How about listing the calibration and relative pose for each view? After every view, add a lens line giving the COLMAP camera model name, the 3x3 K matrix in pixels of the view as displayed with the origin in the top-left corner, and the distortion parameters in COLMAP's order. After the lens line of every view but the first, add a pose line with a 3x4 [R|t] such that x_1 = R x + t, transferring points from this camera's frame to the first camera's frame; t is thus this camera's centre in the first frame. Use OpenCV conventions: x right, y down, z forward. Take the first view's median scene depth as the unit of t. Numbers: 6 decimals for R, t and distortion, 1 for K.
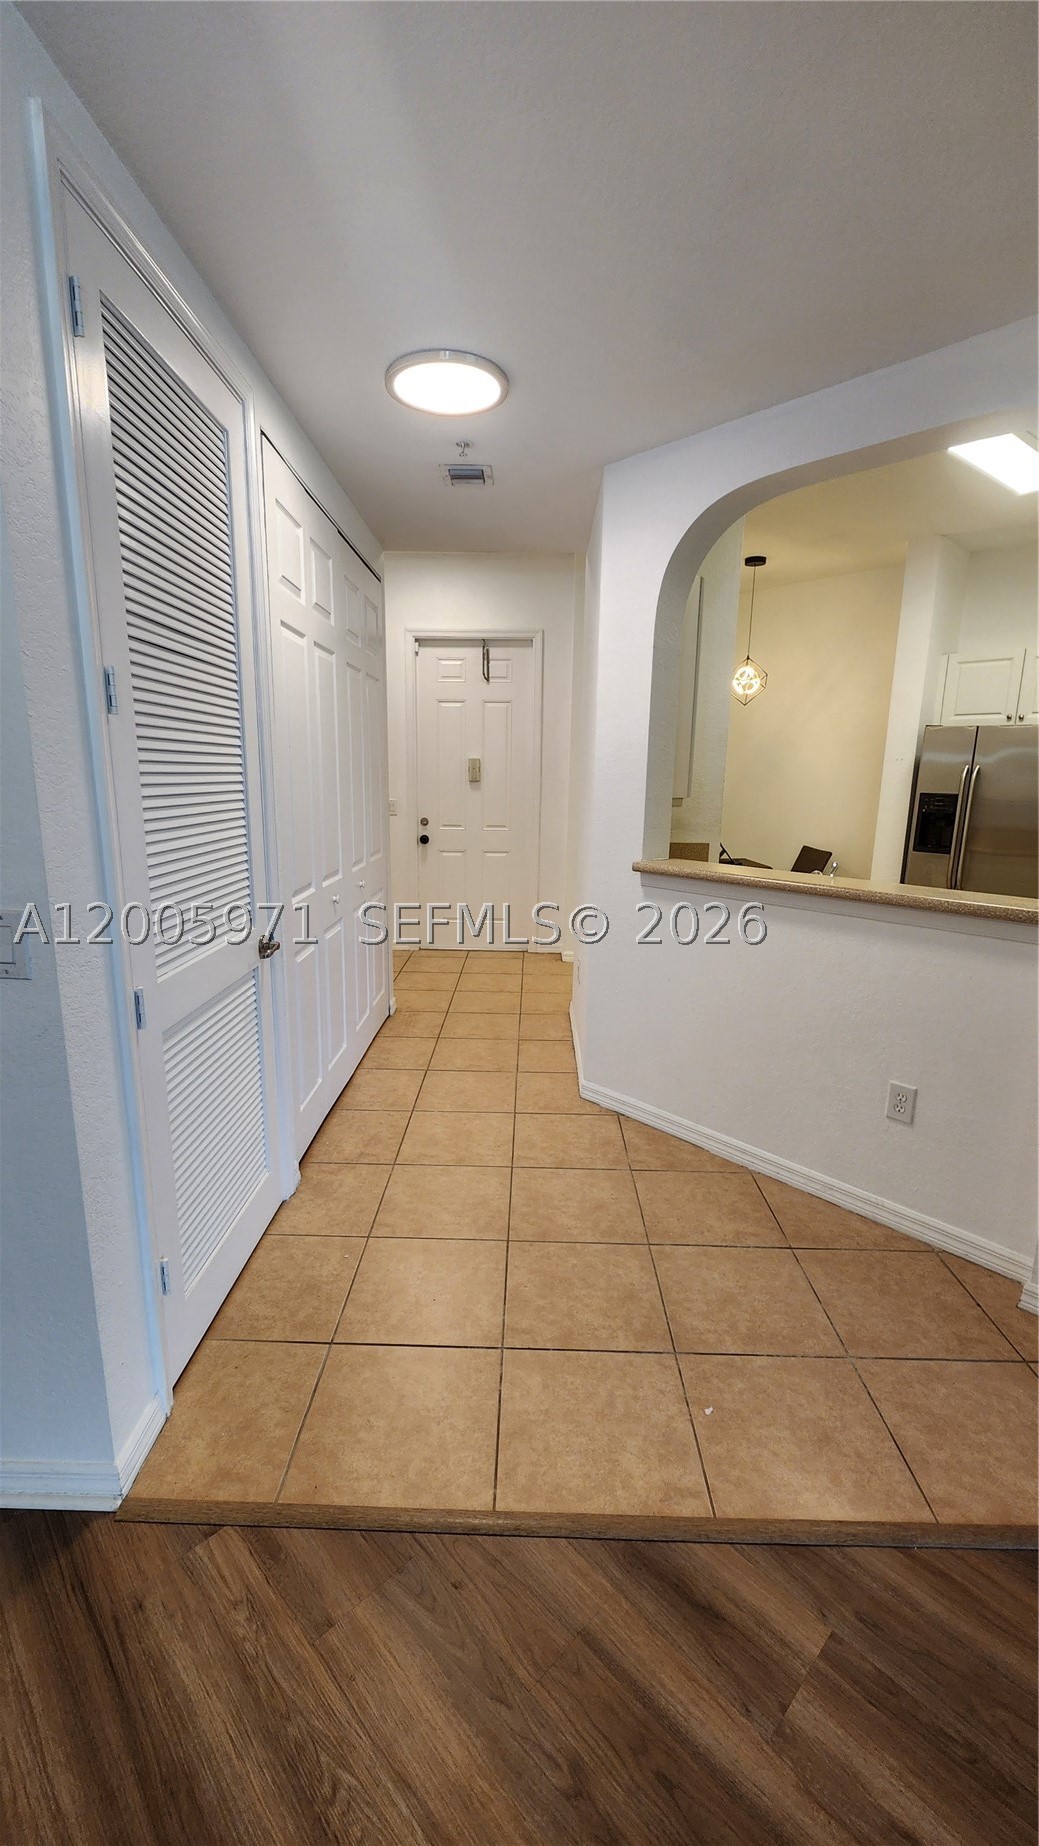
lens RADIAL K [[772.6, 0, 514.0], [0, 772.6, 896.9], [0, 0, 1]] dist [0.002522, -0.000274]
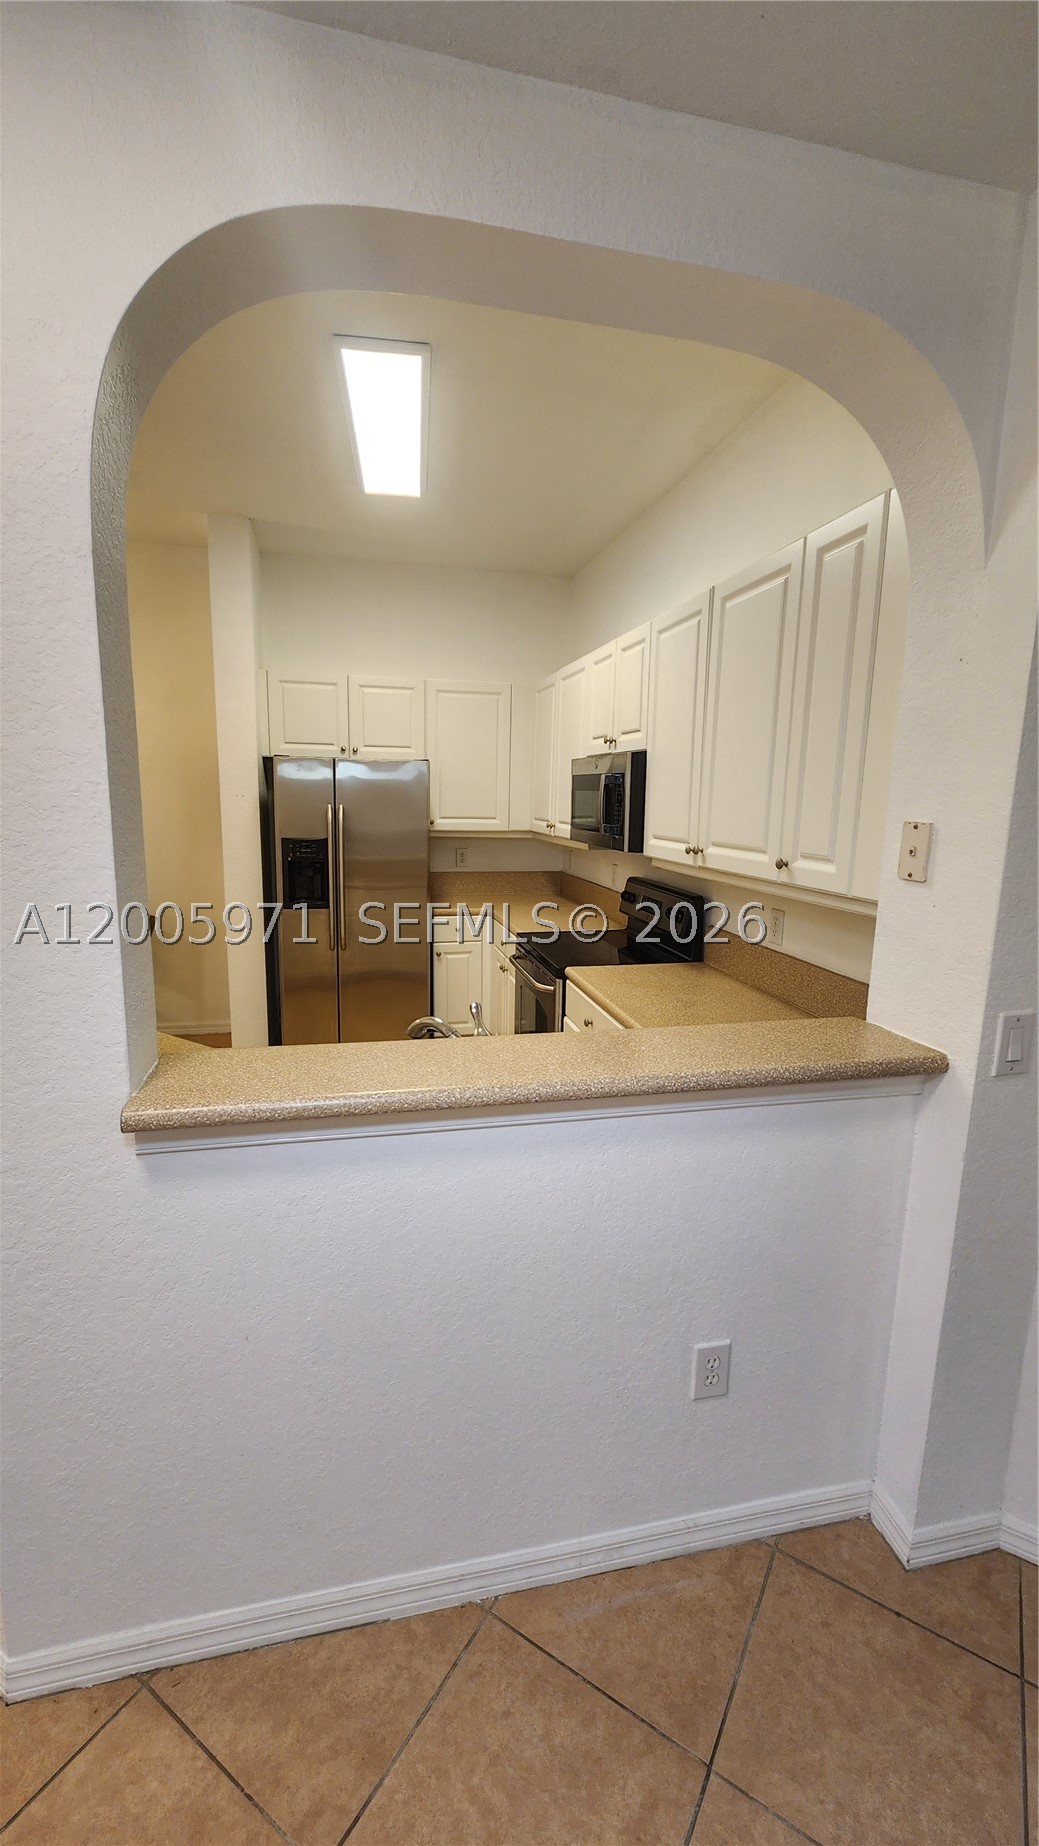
lens RADIAL K [[744.3, 0, 508.2], [0, 744.3, 920.6], [0, 0, 1]] dist [-0.000772, -0.001161]
pose [[0.516415, -0.154106, 0.842358, -0.028215], [0.136176, 0.985935, 0.096889, -0.098484], [-0.845442, 0.064674, 0.530137, 0.411825]]
